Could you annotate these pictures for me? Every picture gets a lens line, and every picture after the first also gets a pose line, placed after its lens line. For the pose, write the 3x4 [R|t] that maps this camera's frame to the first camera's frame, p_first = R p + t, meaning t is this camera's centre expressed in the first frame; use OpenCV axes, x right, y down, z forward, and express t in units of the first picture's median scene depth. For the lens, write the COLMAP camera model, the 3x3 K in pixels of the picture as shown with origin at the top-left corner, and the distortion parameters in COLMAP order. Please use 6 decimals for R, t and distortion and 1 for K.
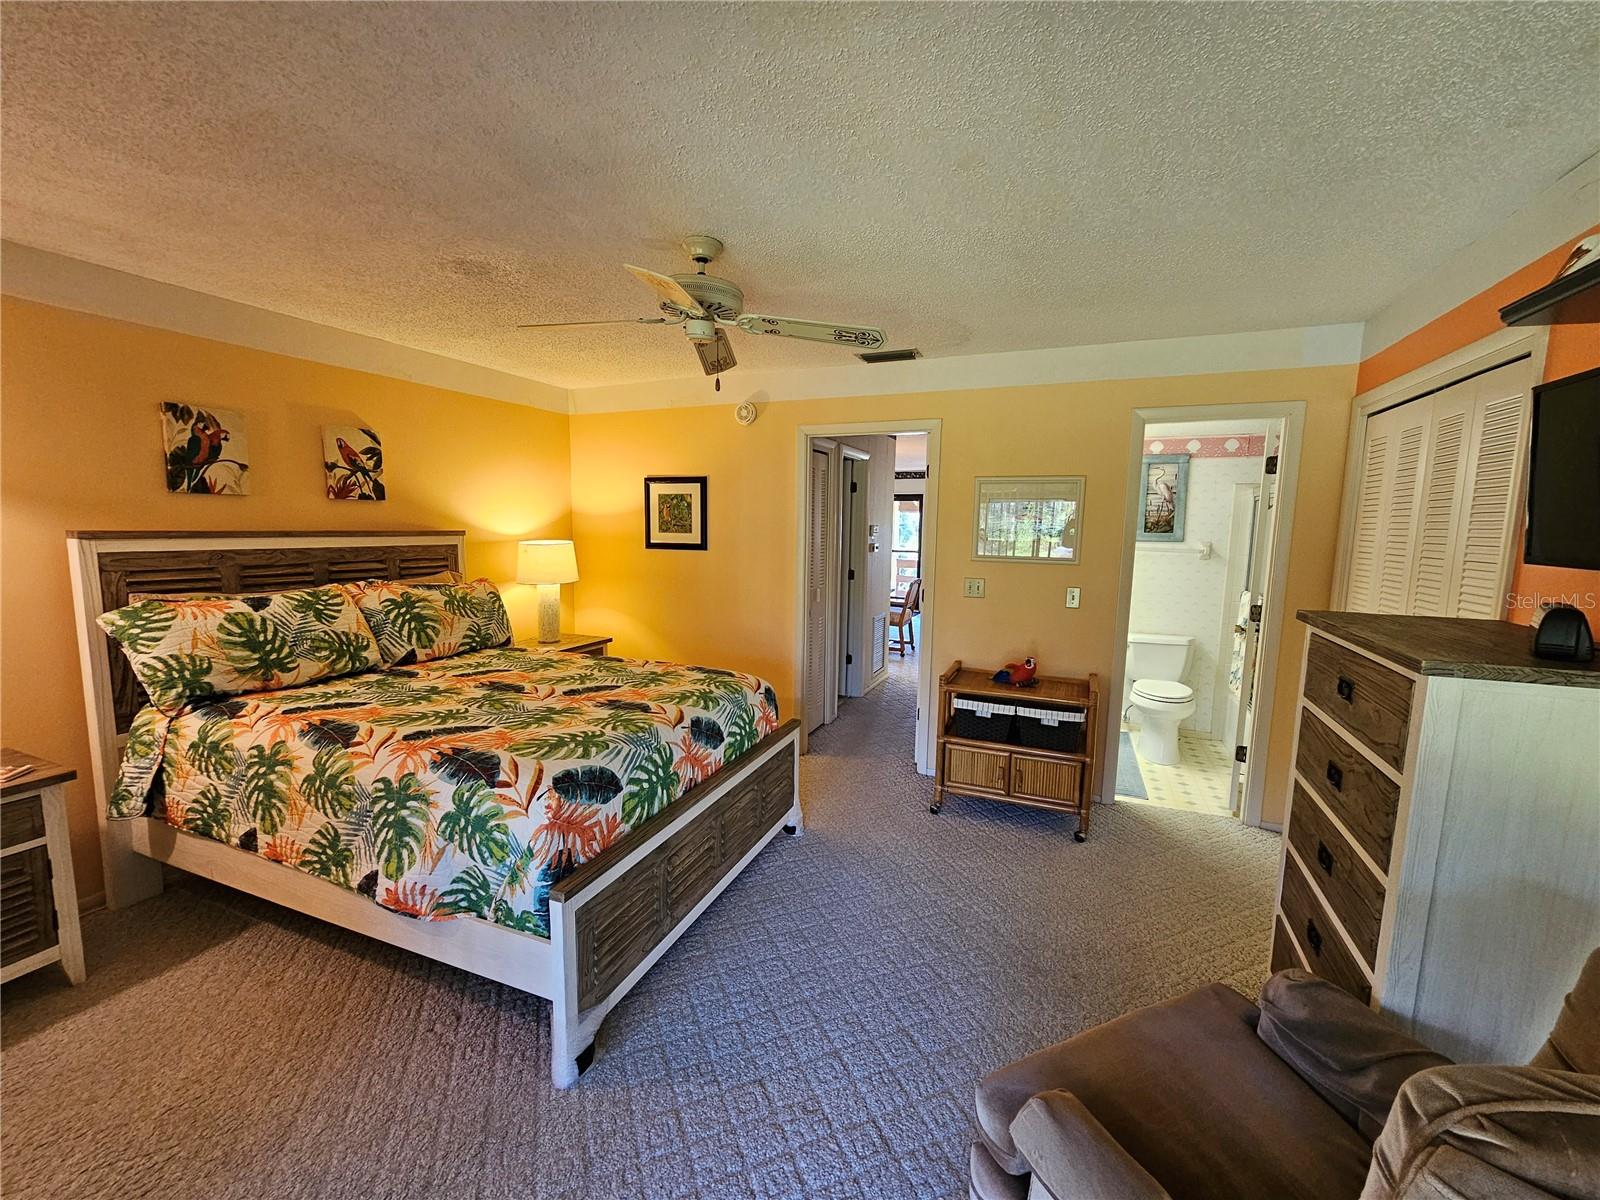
lens RADIAL K [[655.9, 0, 798.5], [0, 655.9, 603.9], [0, 0, 1]] dist [-0.004162, 0.000756]
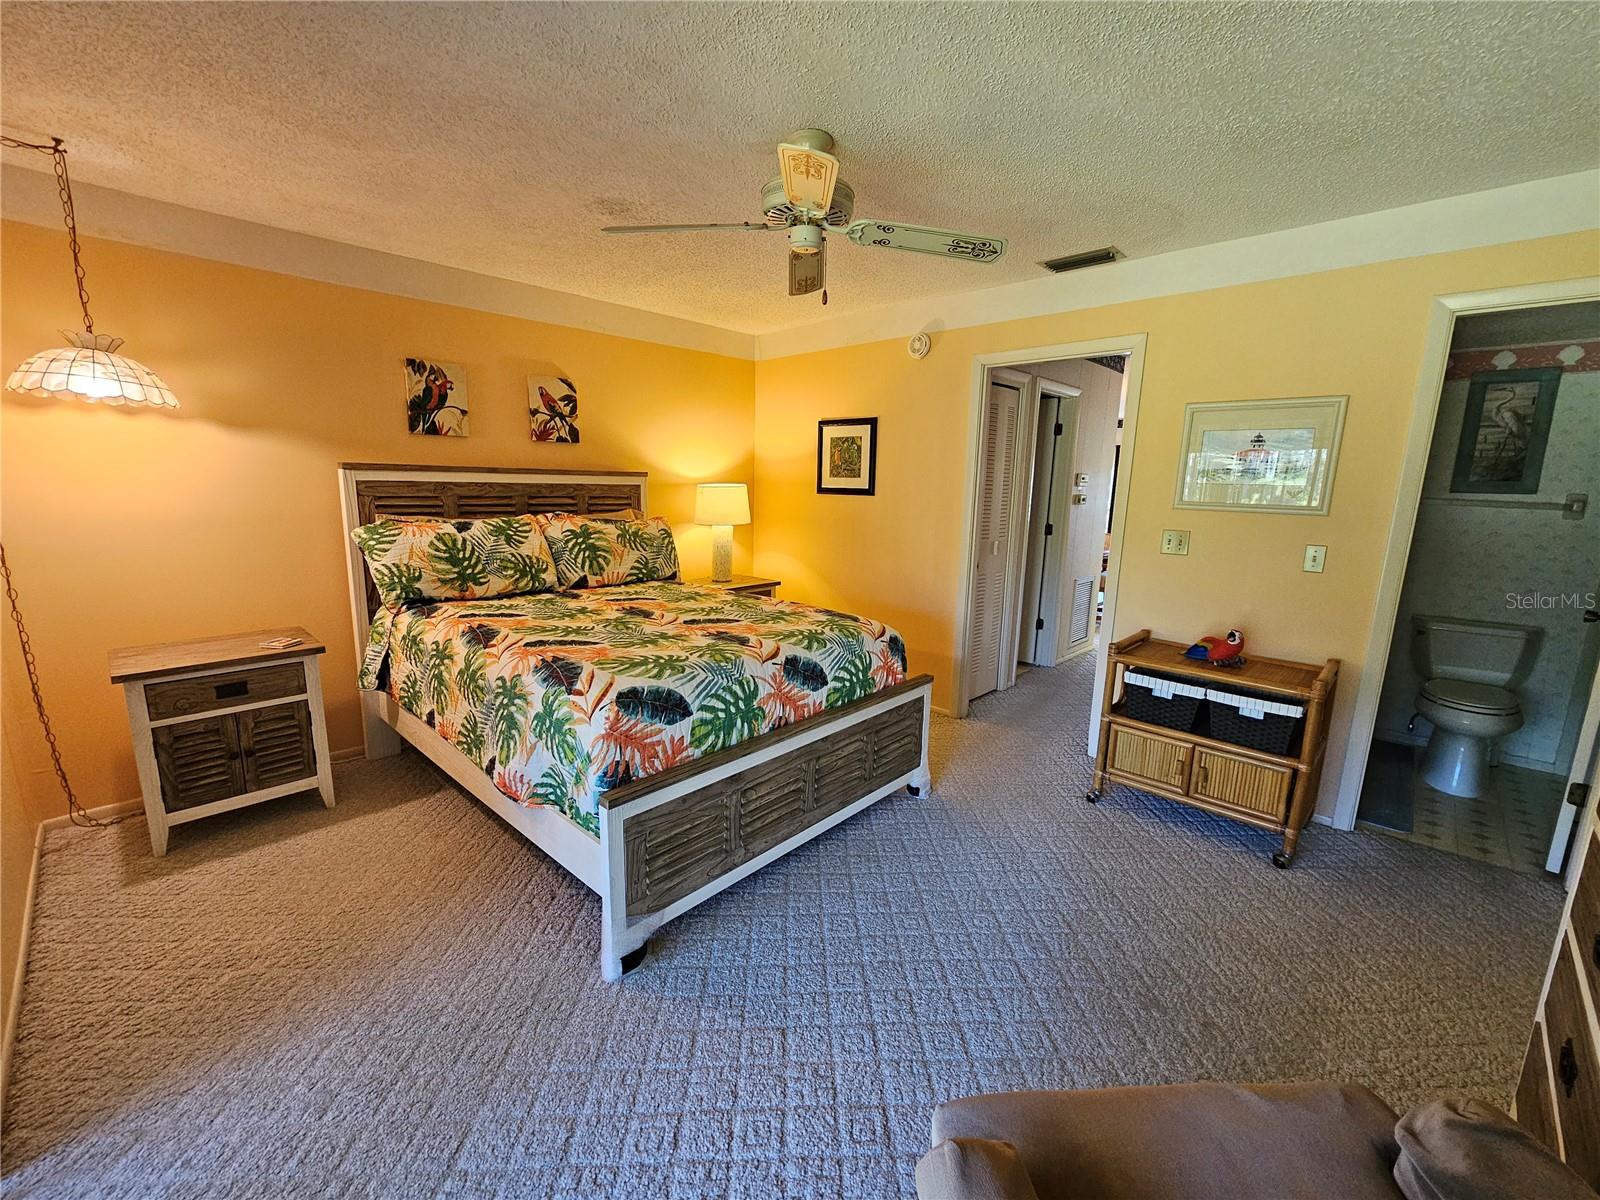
lens RADIAL K [[655.9, 0, 797.4], [0, 655.9, 603.9], [0, 0, 1]] dist [-0.004162, 0.000756]
pose [[0.934835, 0.070086, -0.348098, 0.163915], [-0.049916, 0.996531, 0.066592, 0.029147], [0.351557, -0.044877, 0.935090, 0.092329]]
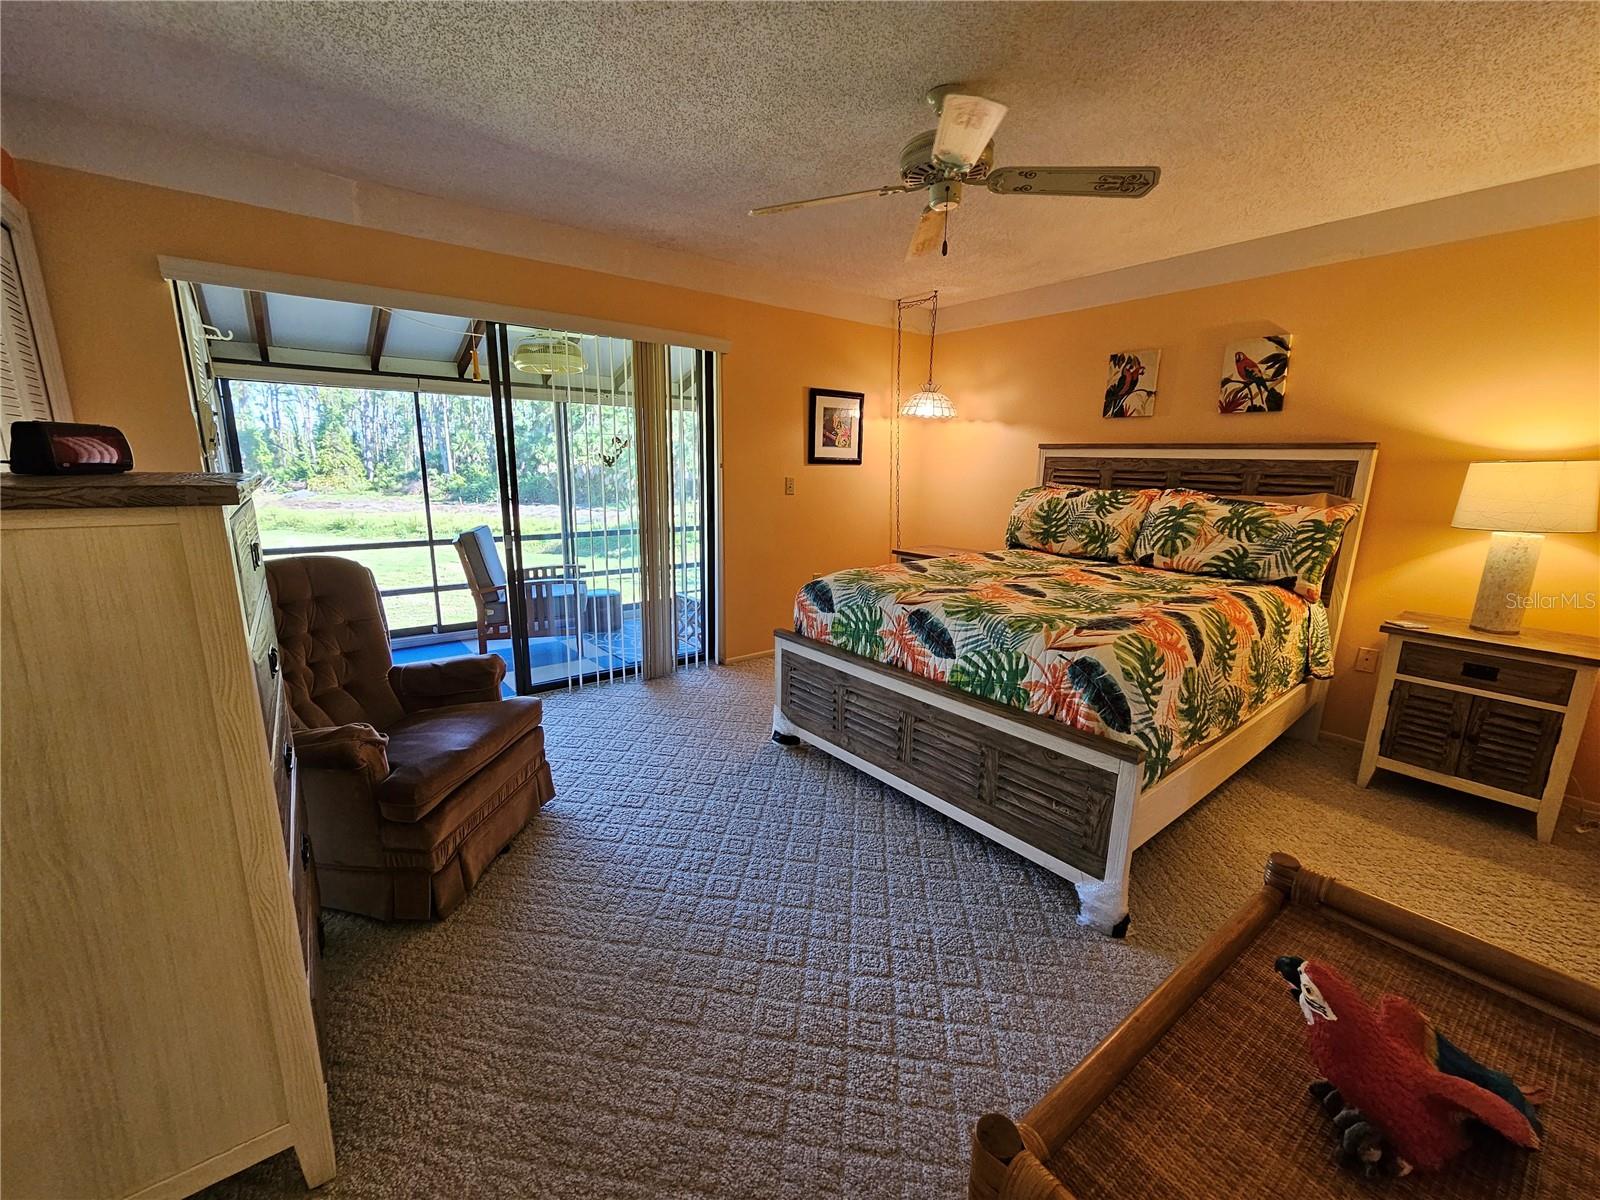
lens RADIAL K [[655.9, 0, 795.4], [0, 655.9, 605.8], [0, 0, 1]] dist [-0.004162, 0.000756]
pose [[-0.493335, 0.167629, -0.853534, 0.710599], [-0.127940, 0.956600, 0.261818, -0.061992], [0.860379, 0.238365, -0.450478, 1.153538]]
